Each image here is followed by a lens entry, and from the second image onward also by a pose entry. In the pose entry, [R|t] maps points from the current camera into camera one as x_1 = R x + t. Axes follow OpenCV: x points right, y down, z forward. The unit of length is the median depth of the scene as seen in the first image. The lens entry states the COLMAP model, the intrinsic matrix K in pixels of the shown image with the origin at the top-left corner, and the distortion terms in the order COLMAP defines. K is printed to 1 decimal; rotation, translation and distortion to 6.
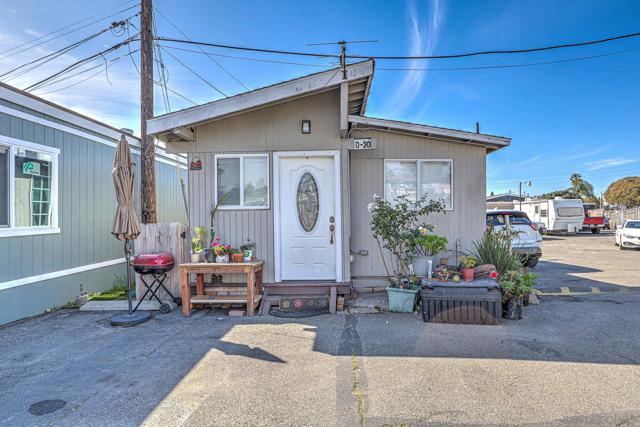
lens RADIAL K [[381.8, 0, 319.8], [0, 381.8, 214.0], [0, 0, 1]] dist [-0.007921, -0.000469]
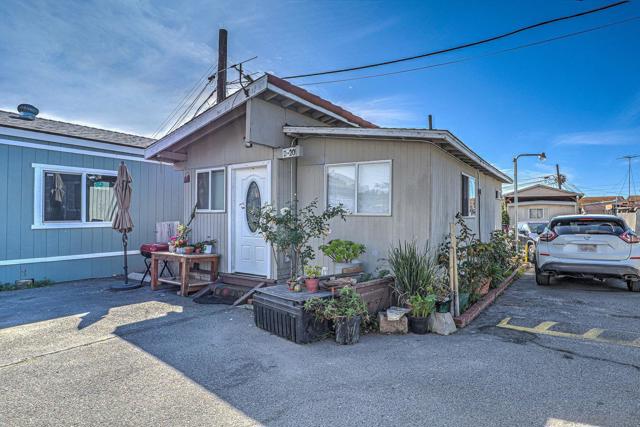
lens RADIAL K [[324.7, 0, 319.9], [0, 324.7, 213.0], [0, 0, 1]] dist [-0.021050, 0.000483]
pose [[0.856833, 0.009221, -0.515512, 0.661234], [-0.013860, 0.999891, -0.005151, -0.009875], [0.515408, 0.011559, 0.856867, 0.269524]]
